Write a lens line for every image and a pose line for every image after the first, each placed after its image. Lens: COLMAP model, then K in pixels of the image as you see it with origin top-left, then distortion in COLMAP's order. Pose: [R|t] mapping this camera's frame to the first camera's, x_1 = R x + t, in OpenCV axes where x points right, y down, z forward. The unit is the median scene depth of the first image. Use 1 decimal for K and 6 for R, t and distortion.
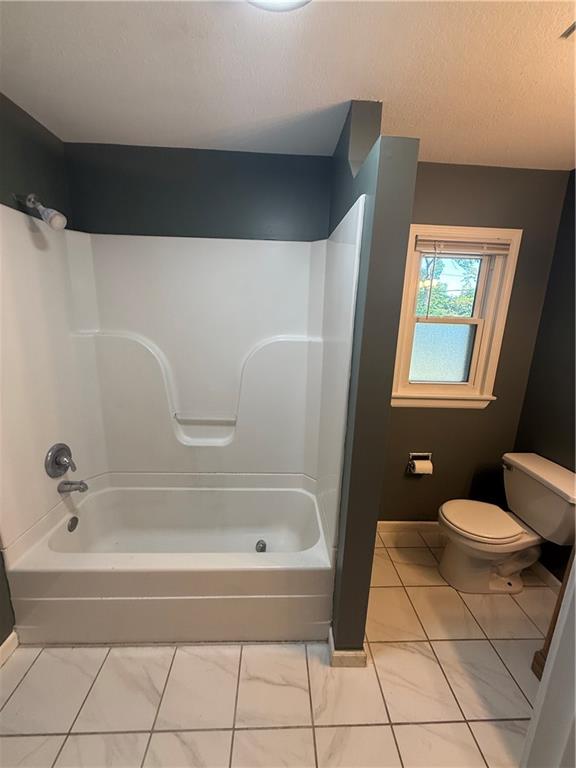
lens RADIAL K [[305.9, 0, 290.2], [0, 305.9, 384.8], [0, 0, 1]] dist [-0.000525, 0.000334]
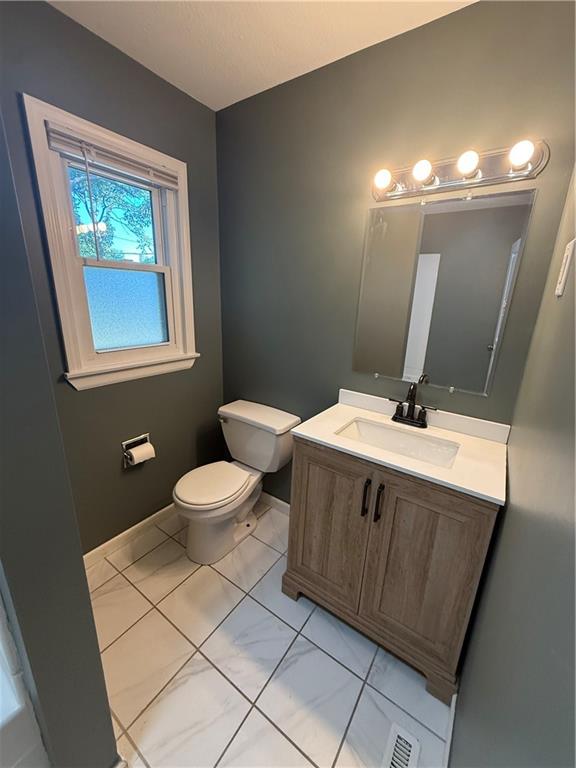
lens RADIAL K [[305.9, 0, 287.3], [0, 305.9, 382.1], [0, 0, 1]] dist [-0.000525, 0.000334]
pose [[0.608515, -0.225734, 0.760758, 0.102779], [0.165716, 0.973698, 0.156365, 0.024598], [-0.776046, 0.030919, 0.629918, 0.204043]]
